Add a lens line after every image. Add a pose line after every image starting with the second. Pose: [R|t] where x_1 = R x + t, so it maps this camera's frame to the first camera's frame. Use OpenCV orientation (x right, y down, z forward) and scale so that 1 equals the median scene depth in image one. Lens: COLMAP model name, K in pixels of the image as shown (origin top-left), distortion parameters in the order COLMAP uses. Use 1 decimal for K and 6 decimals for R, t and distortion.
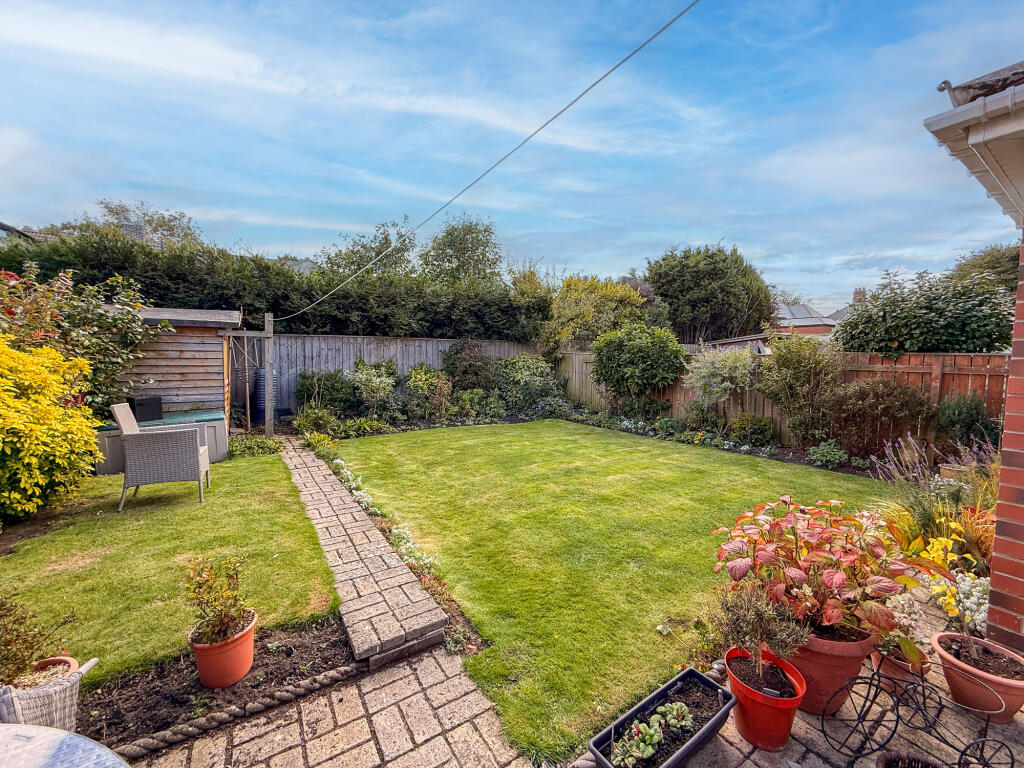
lens RADIAL K [[412.1, 0, 514.3], [0, 412.1, 384.3], [0, 0, 1]] dist [-0.004009, -0.000563]
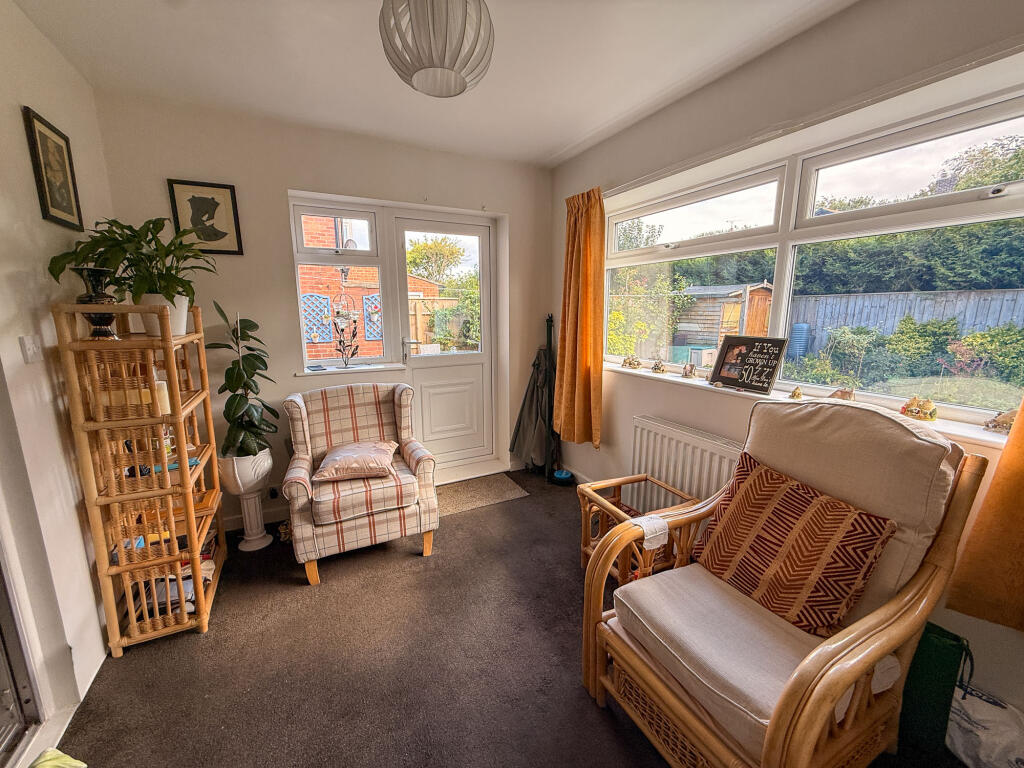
lens RADIAL K [[412.1, 0, 509.8], [0, 412.1, 384.2], [0, 0, 1]] dist [-0.004009, -0.000563]
pose [[-0.112695, 0.174497, -0.978187, 0.696870], [-0.062075, 0.981299, 0.182204, -0.026526], [0.991689, 0.081254, -0.099755, 0.225469]]
